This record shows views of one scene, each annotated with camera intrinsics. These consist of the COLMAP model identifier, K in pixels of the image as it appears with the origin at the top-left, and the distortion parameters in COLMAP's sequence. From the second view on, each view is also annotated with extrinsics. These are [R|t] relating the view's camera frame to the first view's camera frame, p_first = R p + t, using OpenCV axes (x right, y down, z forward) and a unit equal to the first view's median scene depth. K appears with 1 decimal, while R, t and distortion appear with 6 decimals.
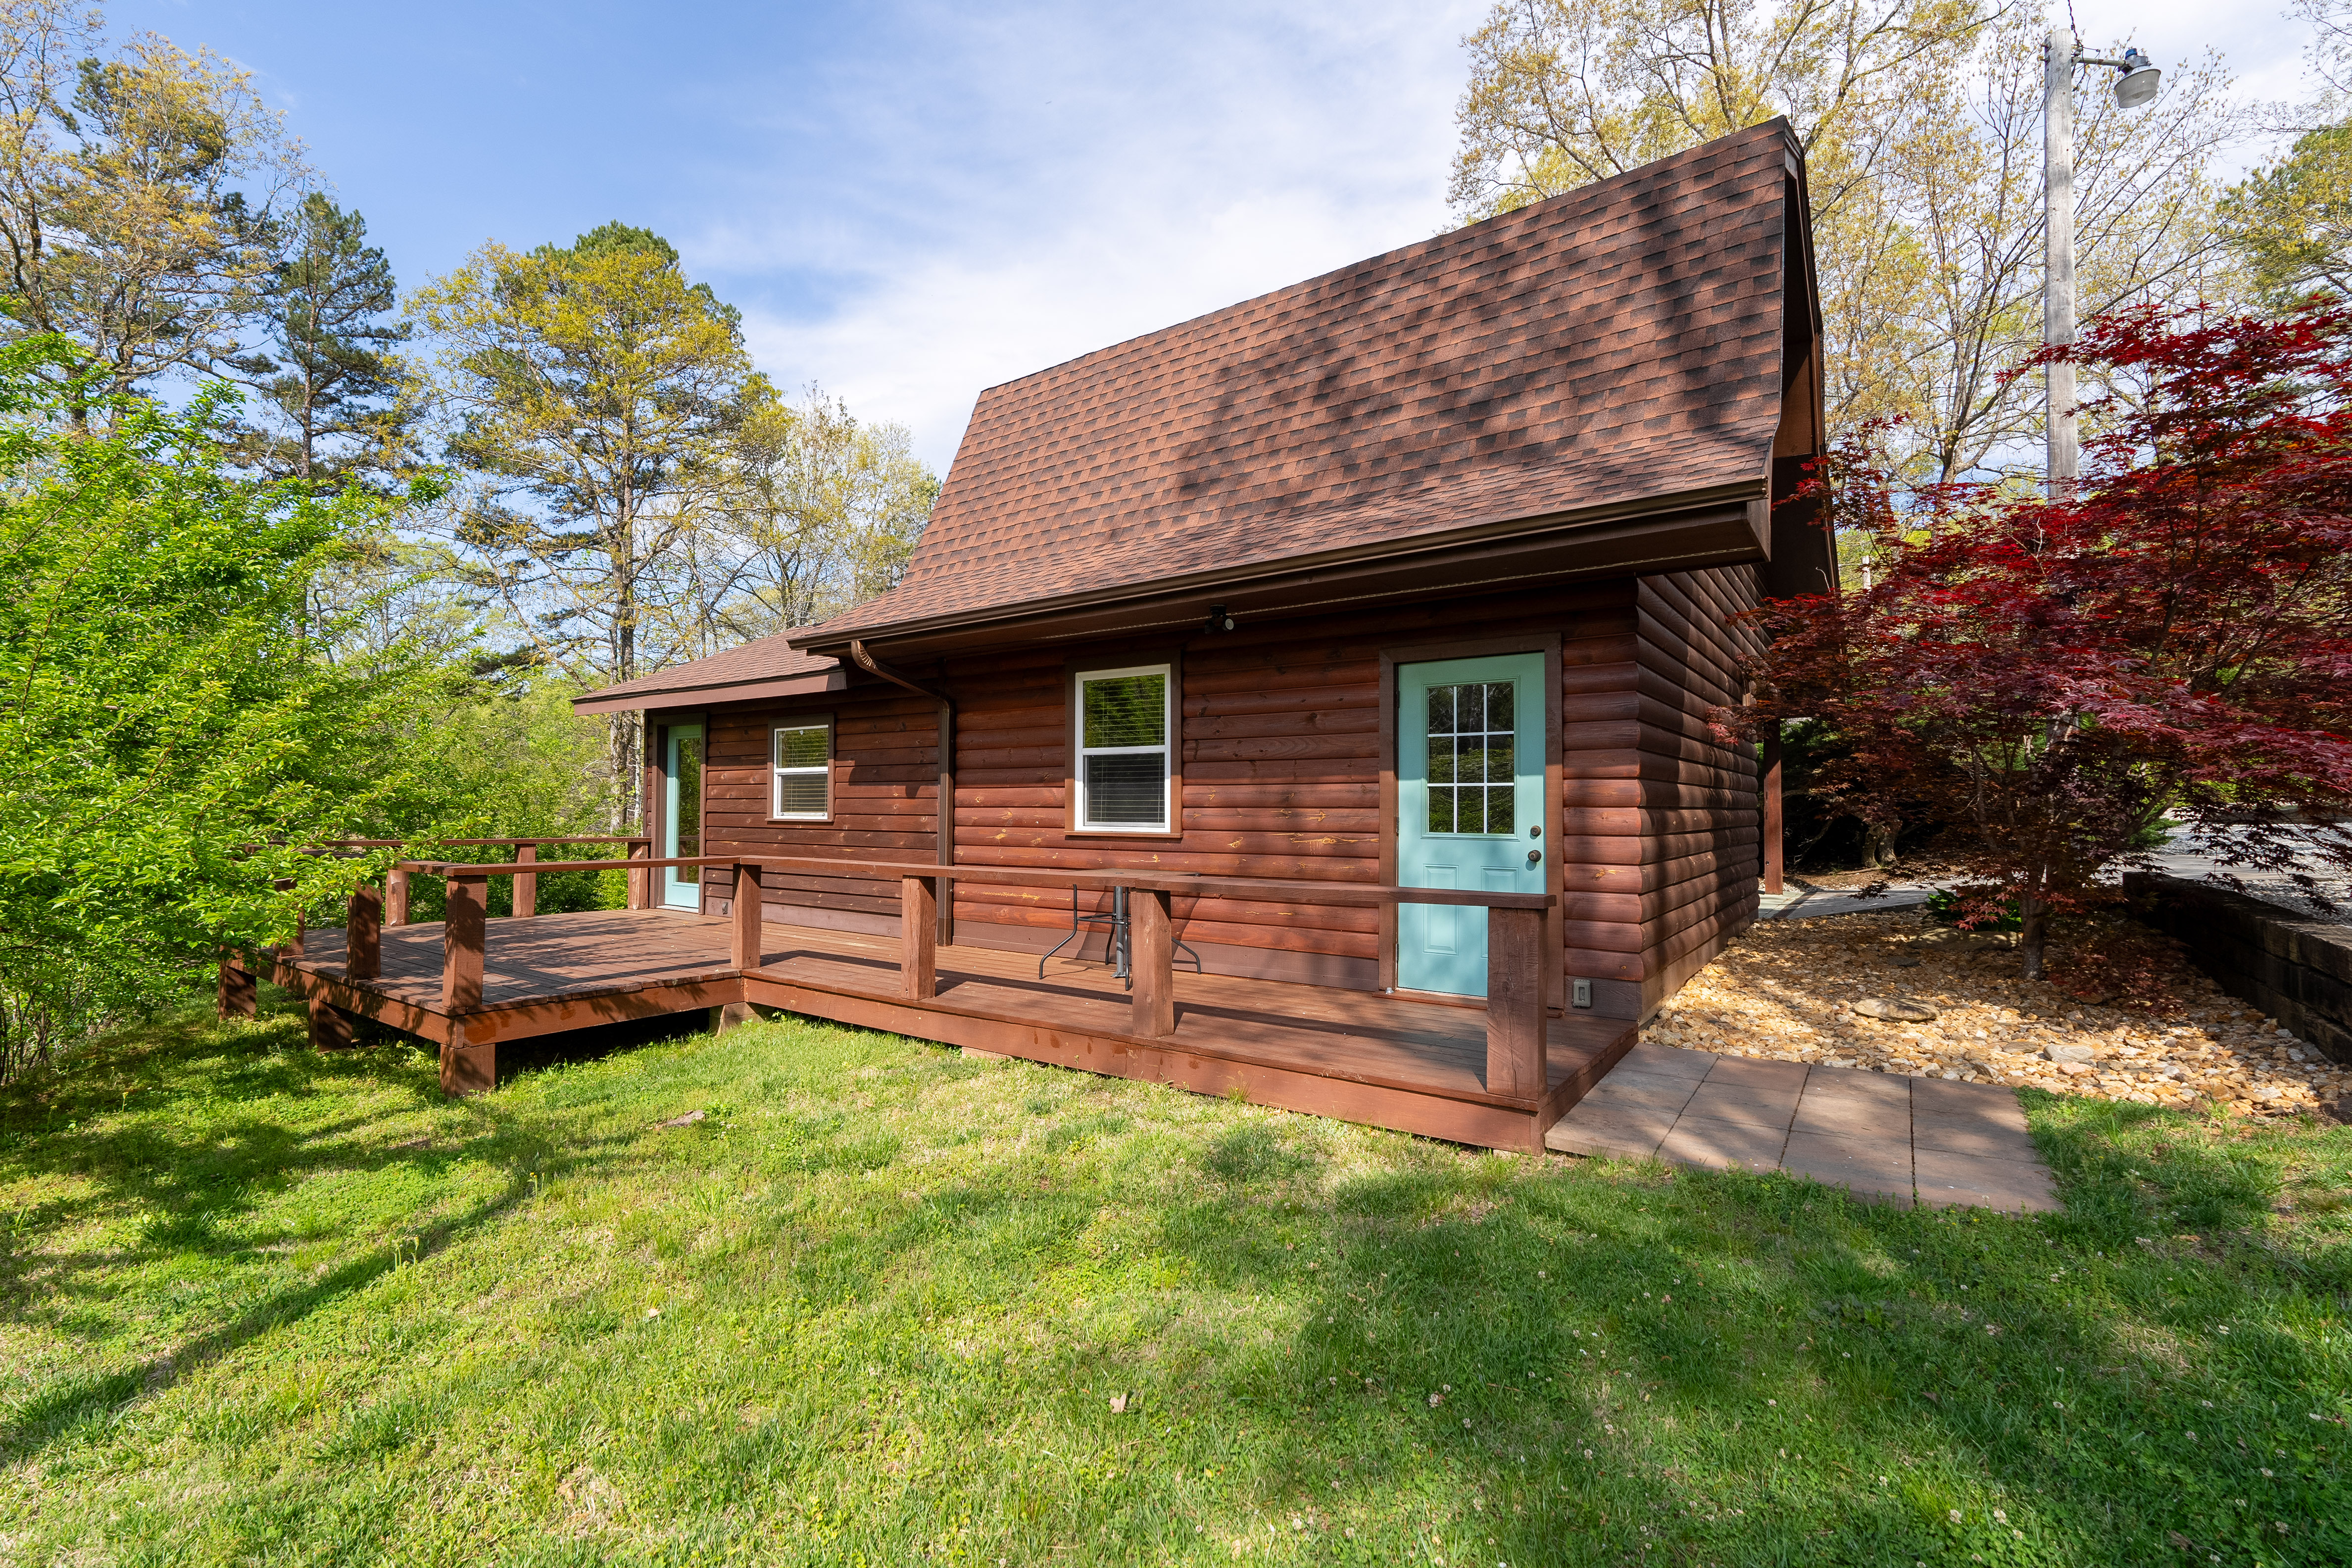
lens RADIAL K [[1027.1, 0, 1176.0], [0, 1027.1, 784.0], [0, 0, 1]] dist [-0.002577, 0.000074]
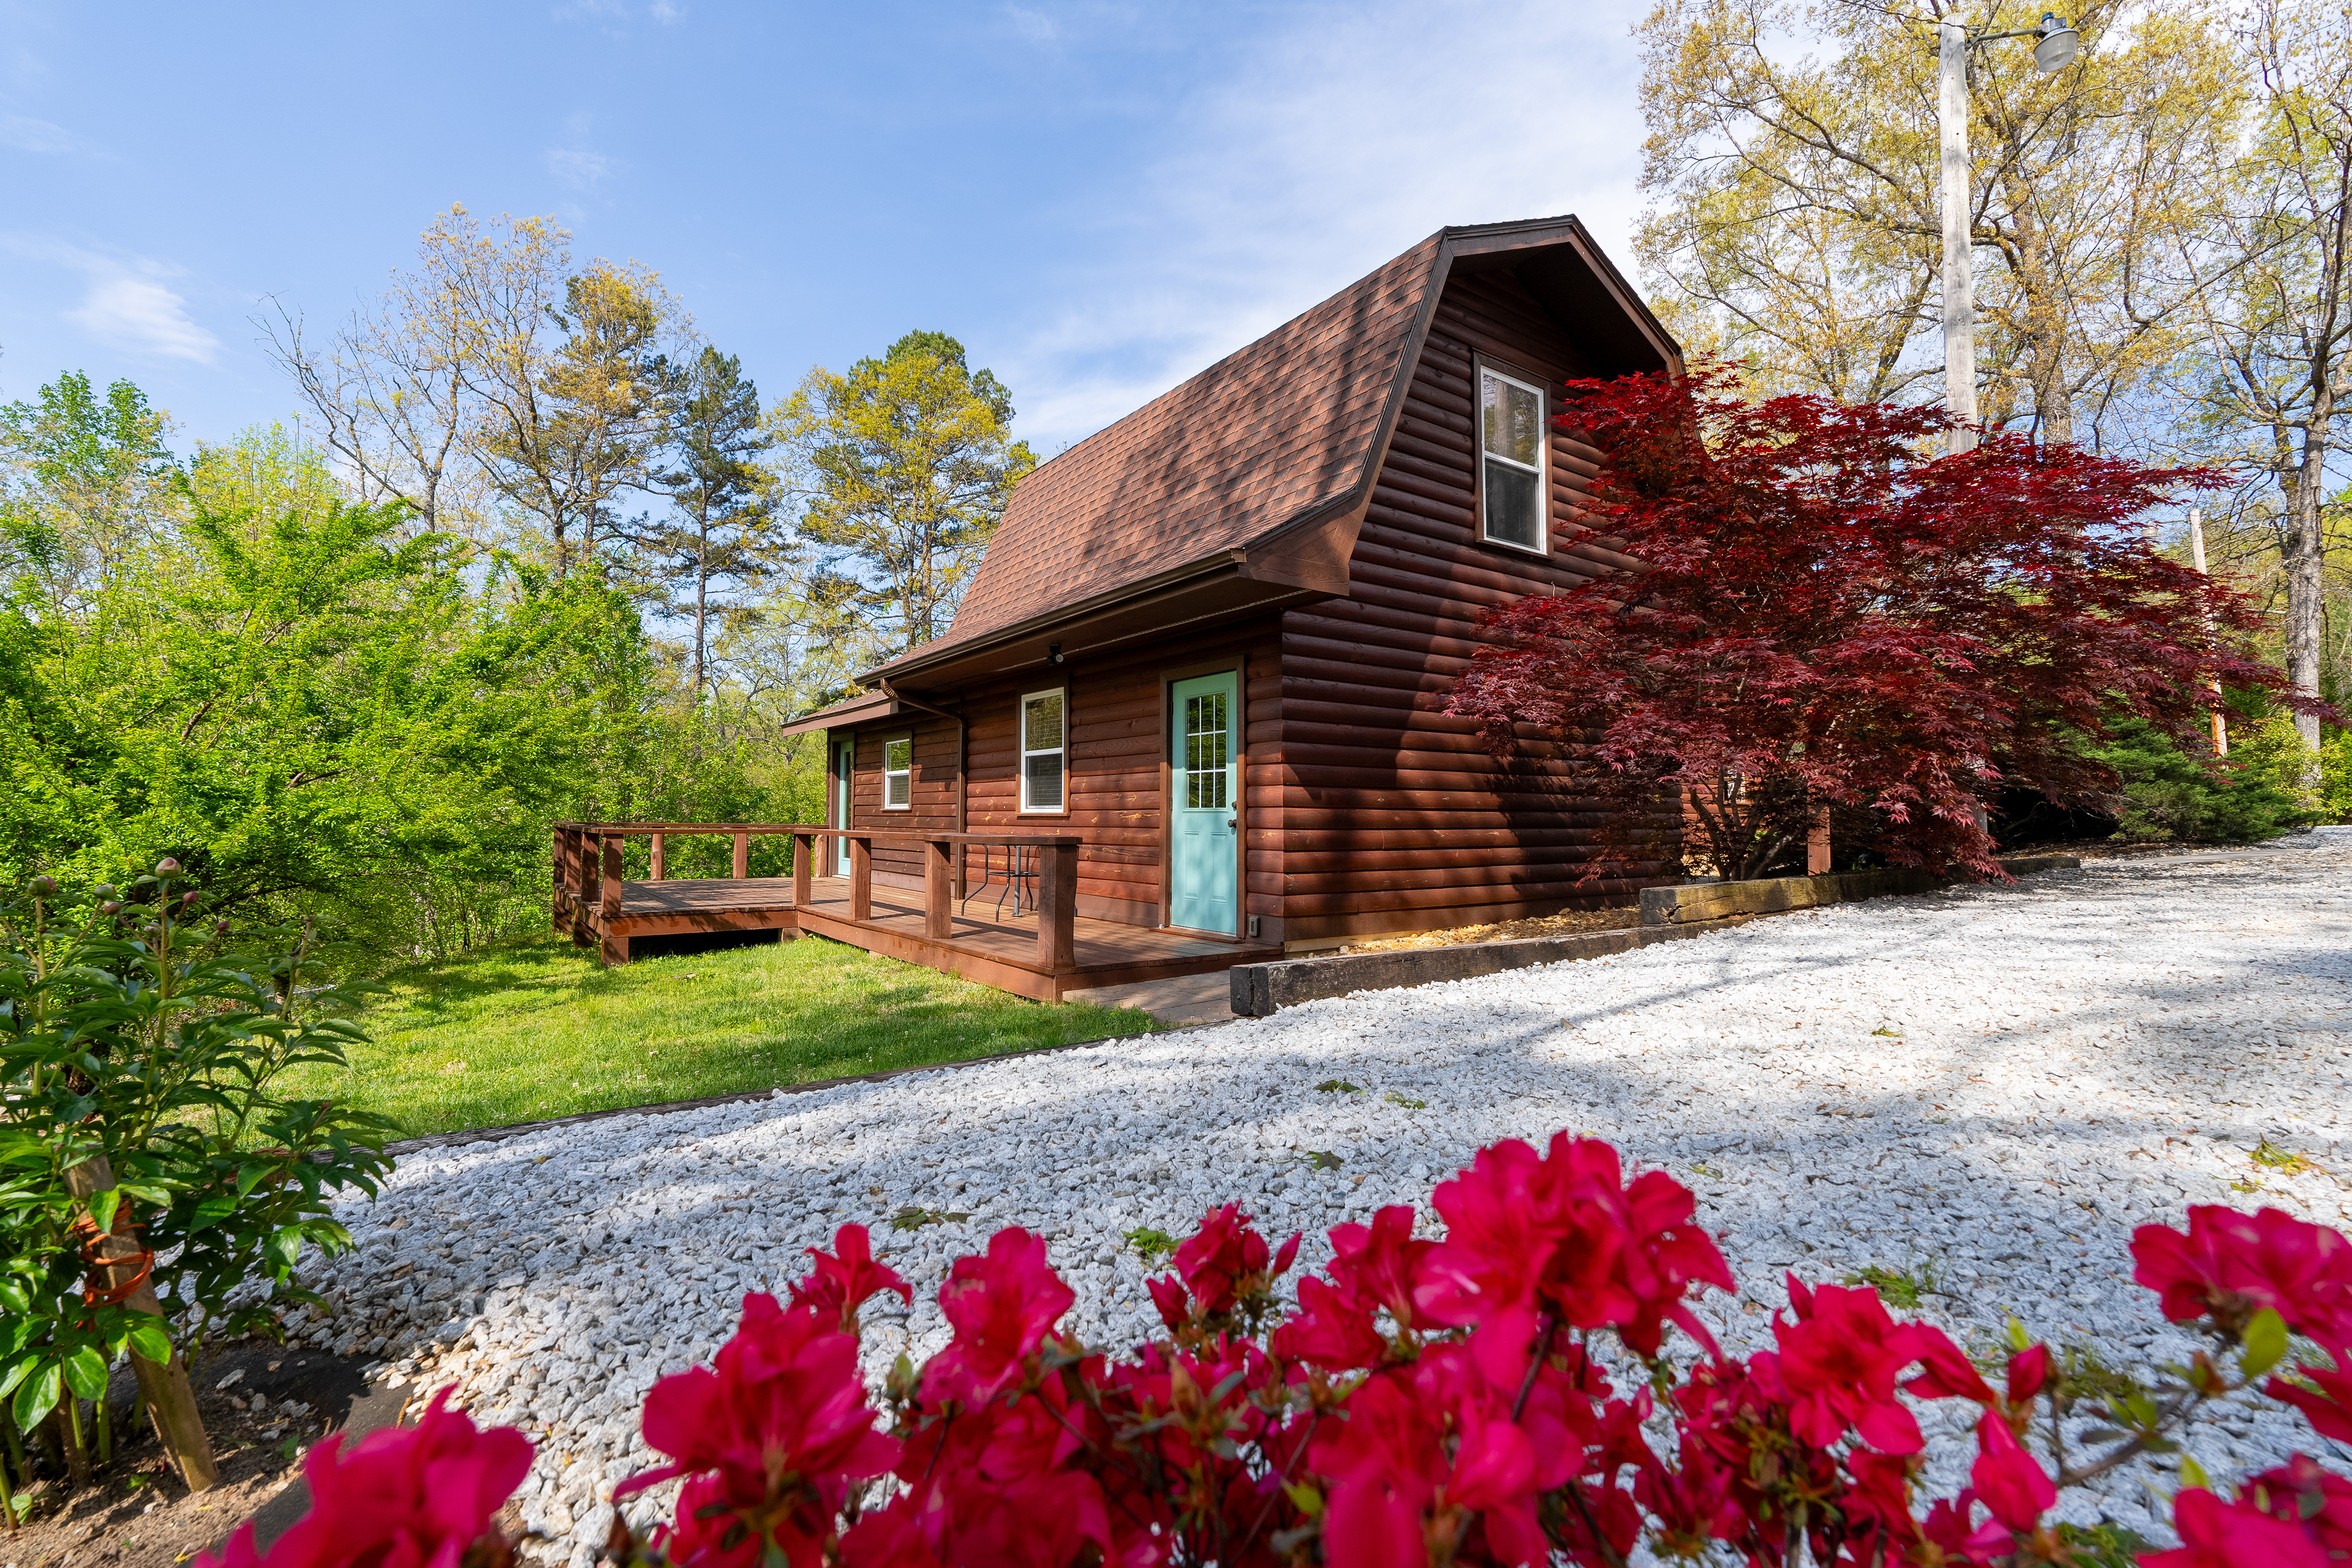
lens RADIAL K [[1032.0, 0, 1176.0], [0, 1032.0, 784.0], [0, 0, 1]] dist [-0.000742, 0.000339]
pose [[0.947404, -0.009595, -0.319897, 0.476787], [0.005864, 0.999903, -0.012624, 0.023768], [0.319987, 0.010084, 0.947368, -0.193252]]
